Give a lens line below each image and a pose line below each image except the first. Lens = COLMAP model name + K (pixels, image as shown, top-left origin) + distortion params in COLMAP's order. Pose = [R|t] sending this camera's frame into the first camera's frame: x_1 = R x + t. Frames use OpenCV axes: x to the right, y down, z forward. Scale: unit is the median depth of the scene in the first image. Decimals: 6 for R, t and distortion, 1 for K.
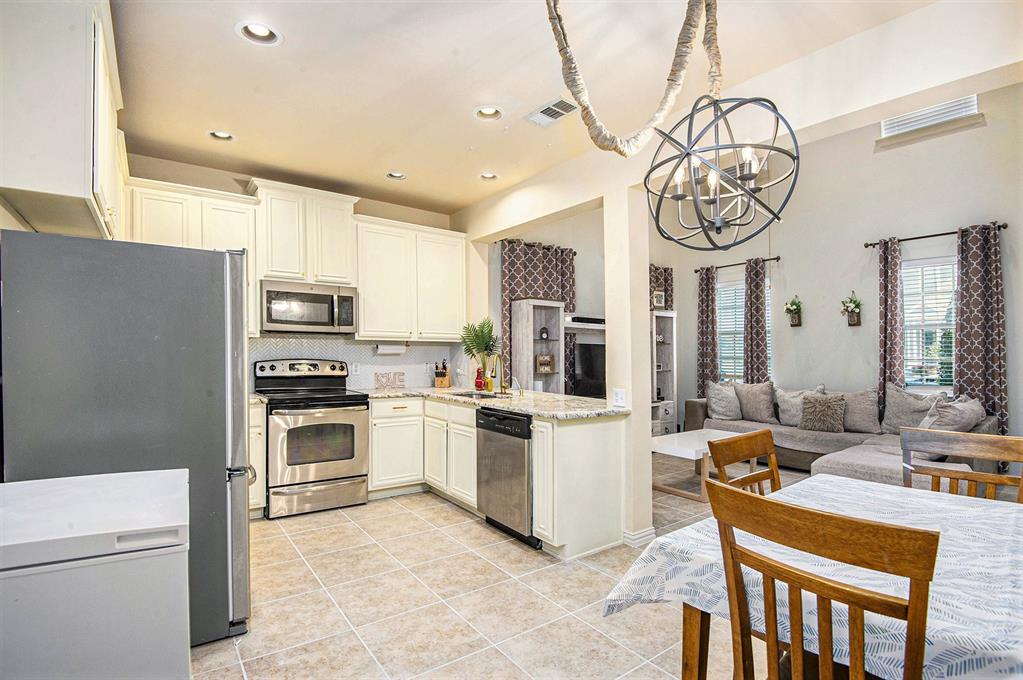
lens RADIAL K [[486.9, 0, 510.3], [0, 486.9, 358.2], [0, 0, 1]] dist [-0.056321, 0.000887]
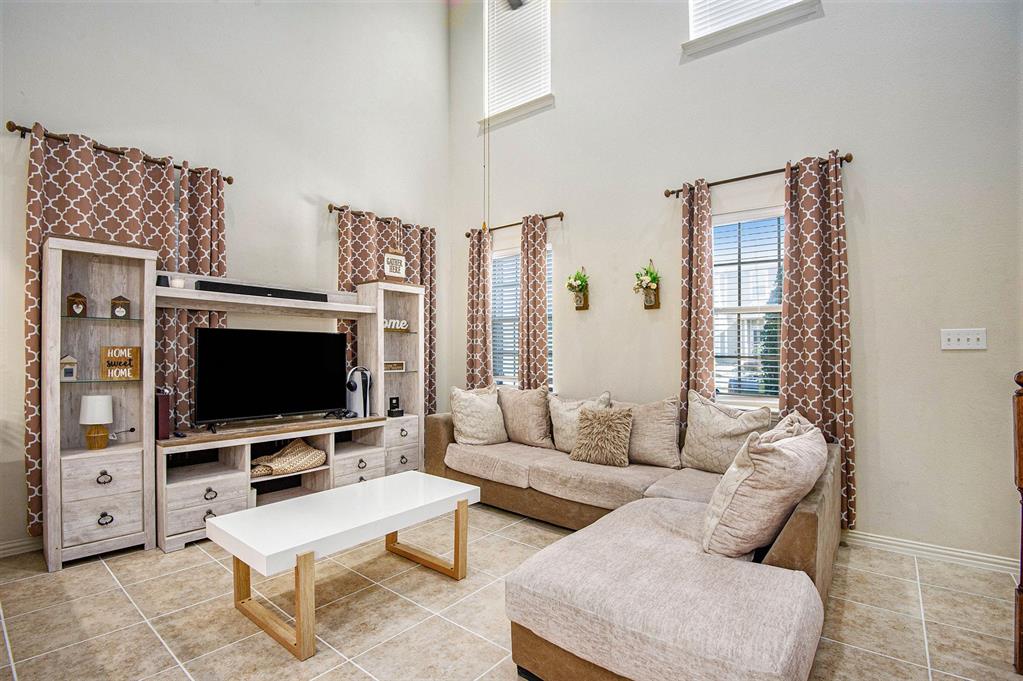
lens RADIAL K [[479.5, 0, 509.6], [0, 479.5, 351.4], [0, 0, 1]] dist [0.000839, -0.039271]
pose [[0.967723, 0.003412, 0.251991, 0.327470], [-0.002952, 0.999993, -0.002206, -0.001949], [-0.251997, 0.001391, 0.967727, 0.343553]]
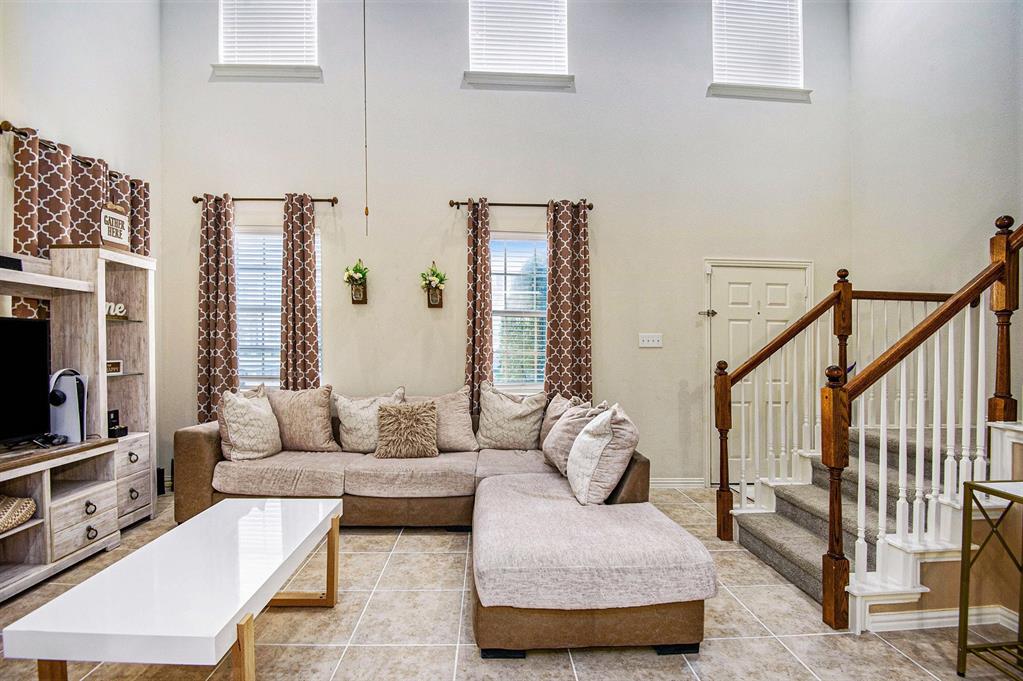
lens RADIAL K [[480.5, 0, 514.3], [0, 480.5, 346.7], [0, 0, 1]] dist [-0.003895, -0.023539]
pose [[0.557207, 0.004423, 0.830362, 0.151544], [-0.005094, 0.999985, -0.001909, -0.004192], [-0.830358, -0.003166, 0.557221, 0.444144]]
